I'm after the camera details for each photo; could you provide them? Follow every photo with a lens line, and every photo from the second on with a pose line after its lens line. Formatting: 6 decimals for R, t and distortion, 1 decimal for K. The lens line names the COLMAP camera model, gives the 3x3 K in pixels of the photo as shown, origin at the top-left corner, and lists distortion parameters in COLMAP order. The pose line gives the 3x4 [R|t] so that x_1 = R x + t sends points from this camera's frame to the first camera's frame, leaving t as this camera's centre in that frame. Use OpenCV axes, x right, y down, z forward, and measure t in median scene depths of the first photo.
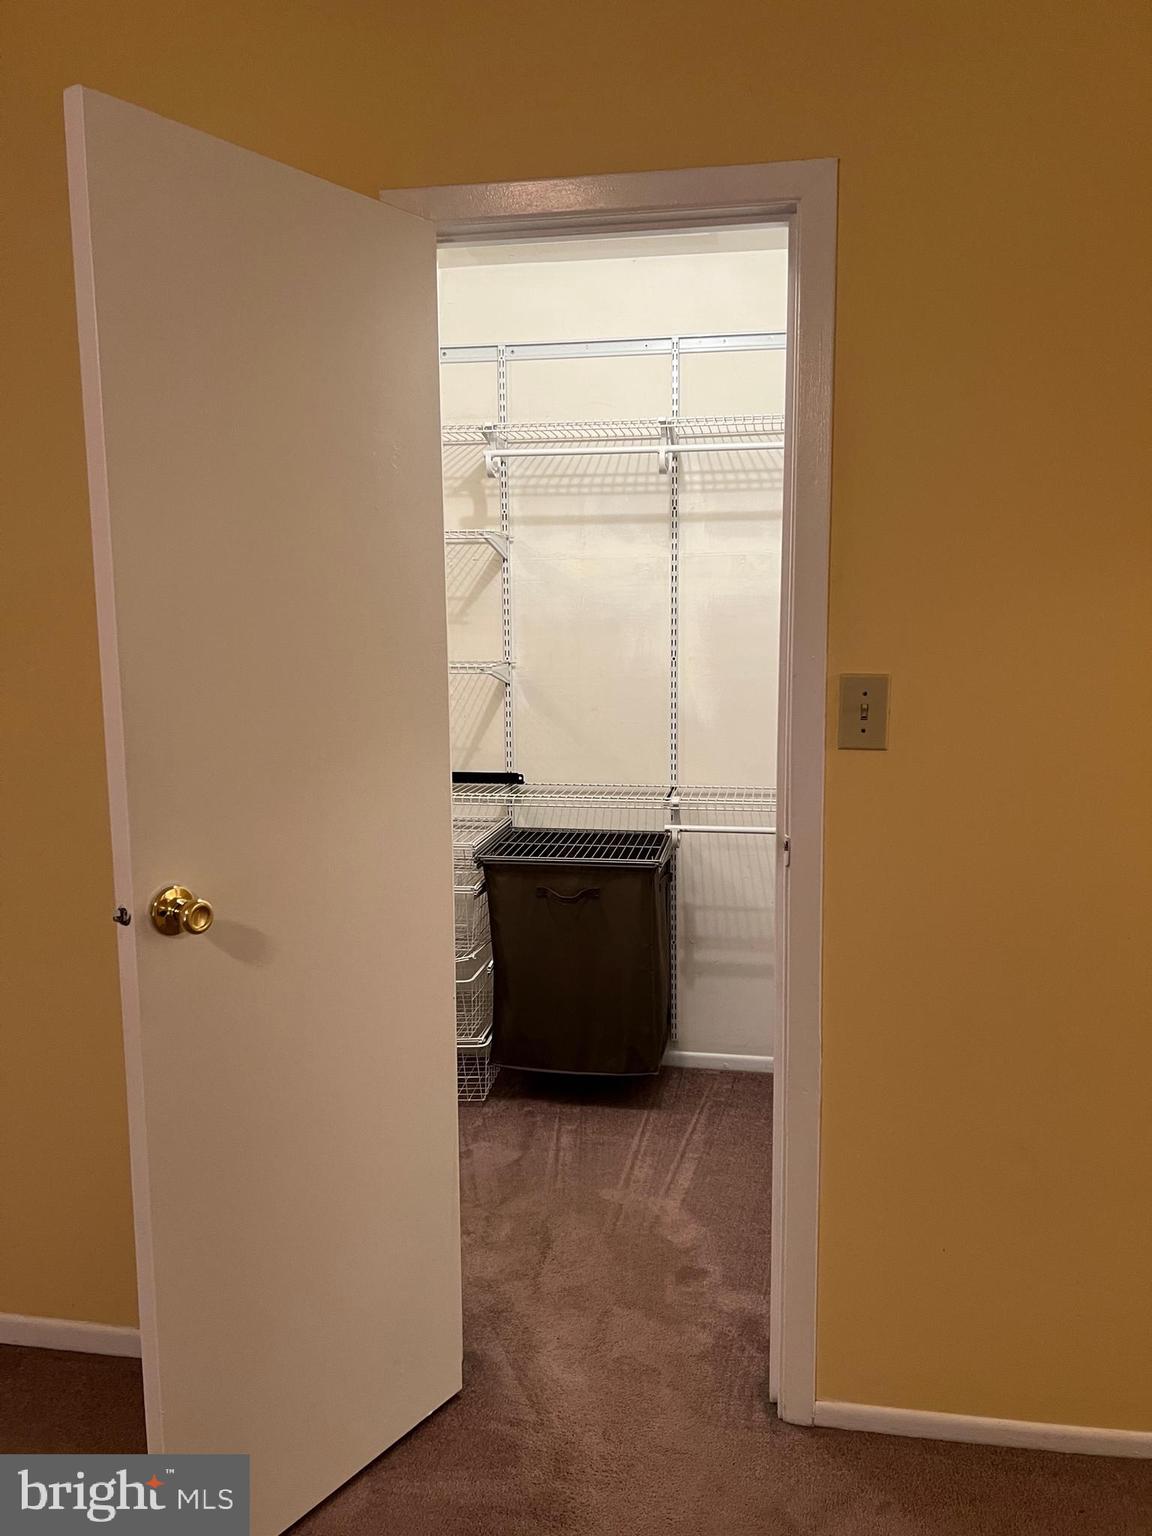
lens RADIAL K [[1160.6, 0, 576.0], [0, 1160.6, 768.0], [0, 0, 1]] dist [0.173352, -0.244438]
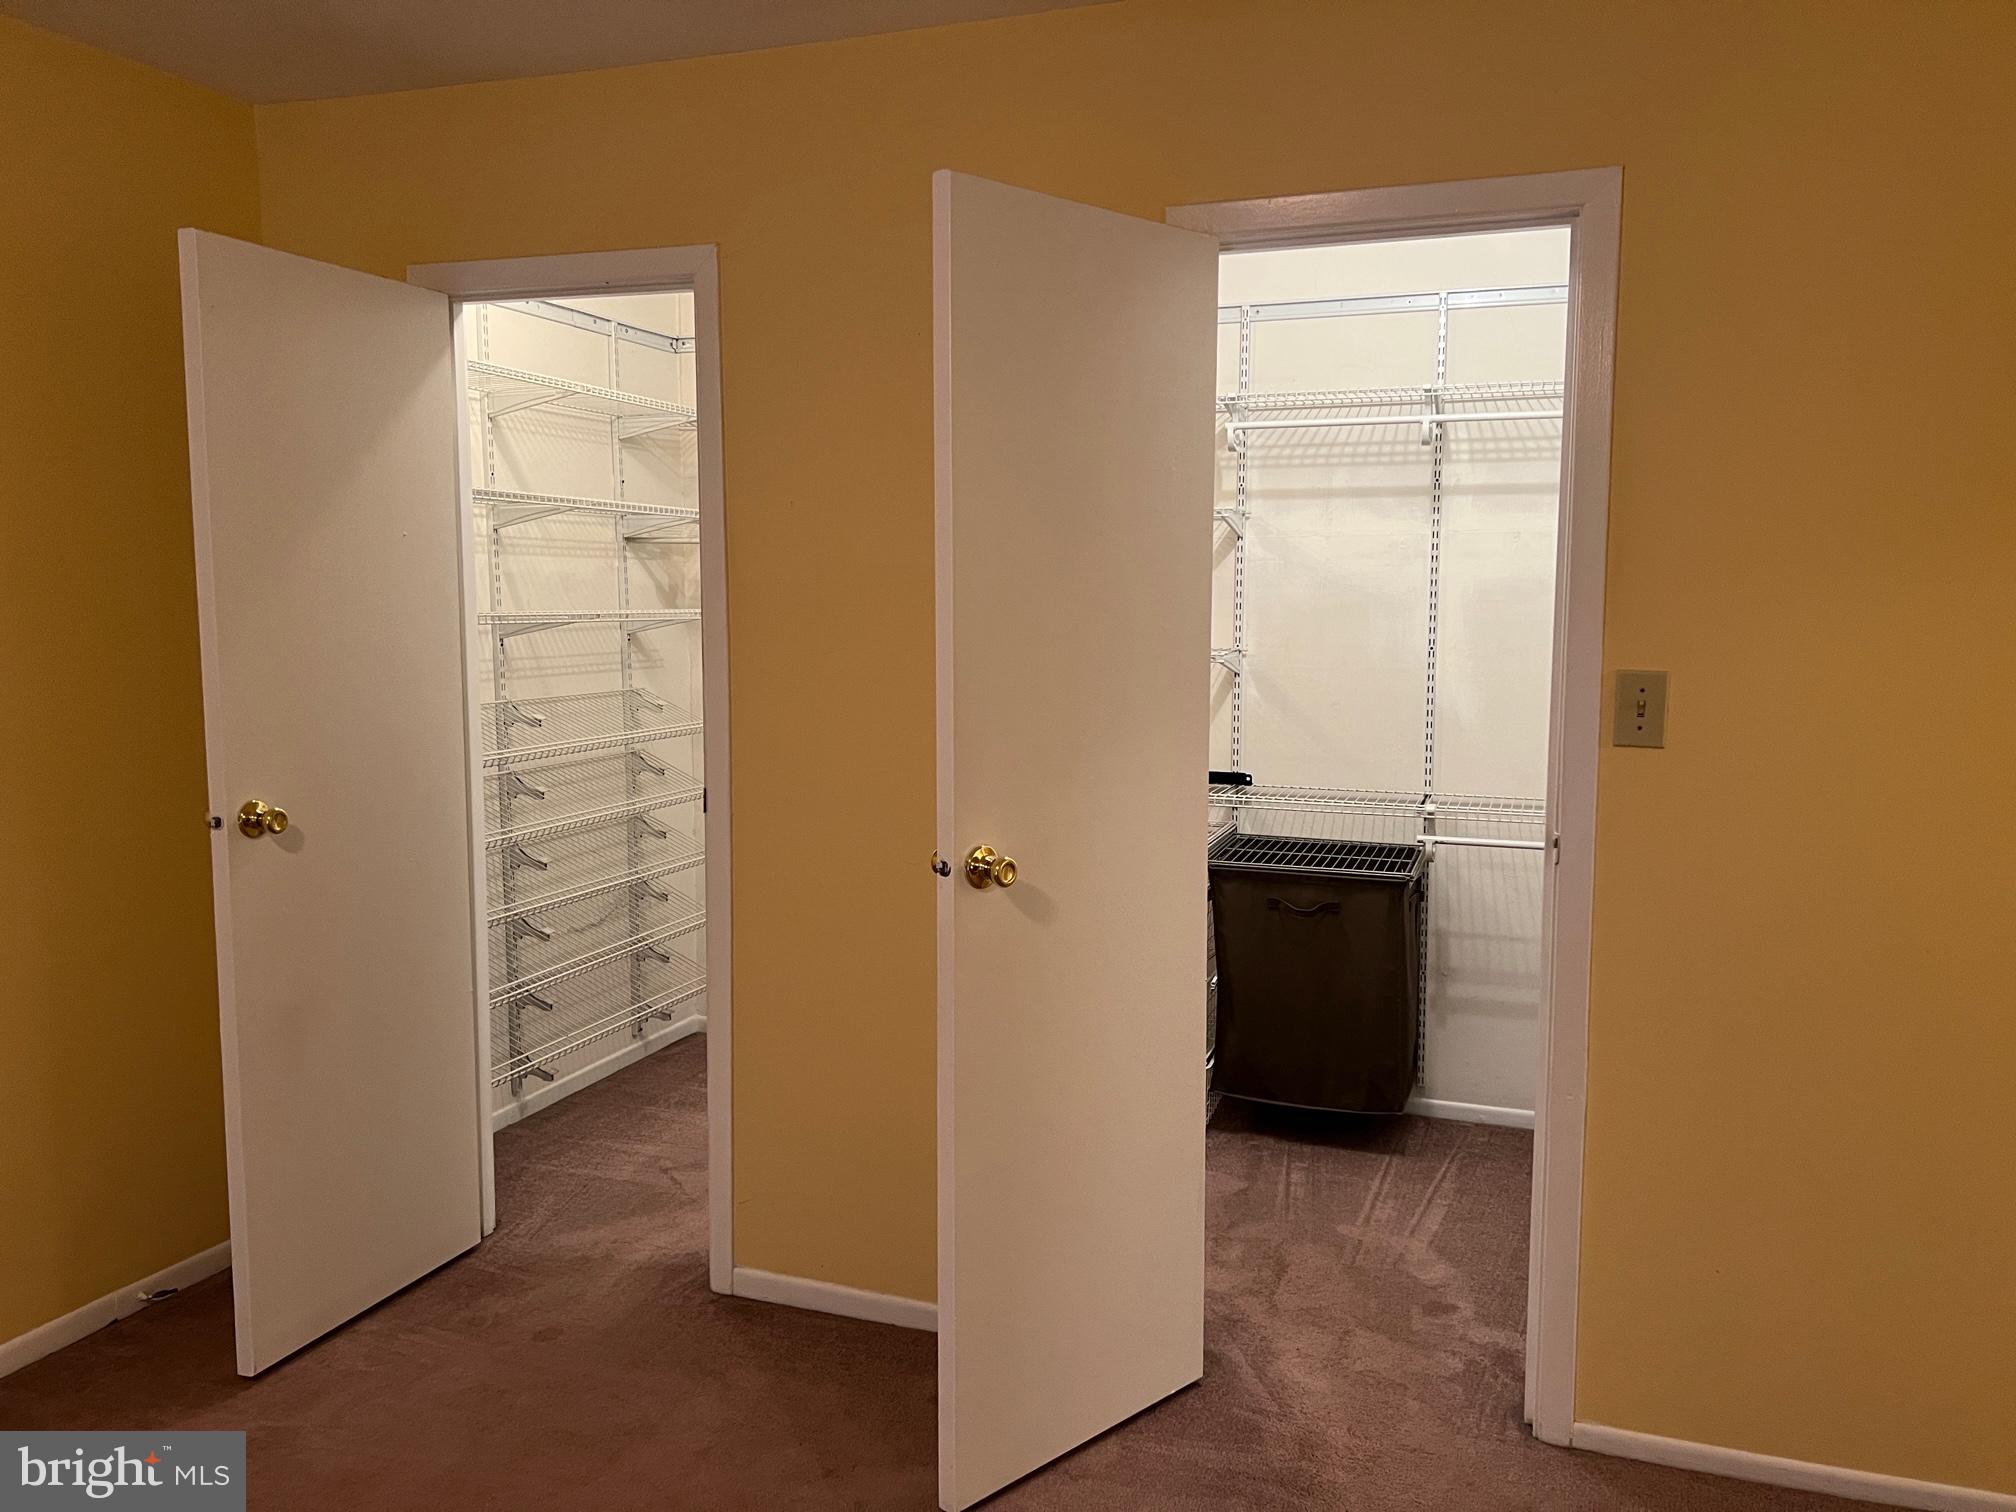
lens RADIAL K [[1525.7, 0, 1008.0], [0, 1525.7, 756.0], [0, 0, 1]] dist [0.104032, -0.132461]
pose [[0.984601, 0.026126, -0.172851, -0.029268], [-0.029205, 0.999456, -0.015294, 0.015133], [0.172358, 0.020107, 0.984829, -0.205655]]
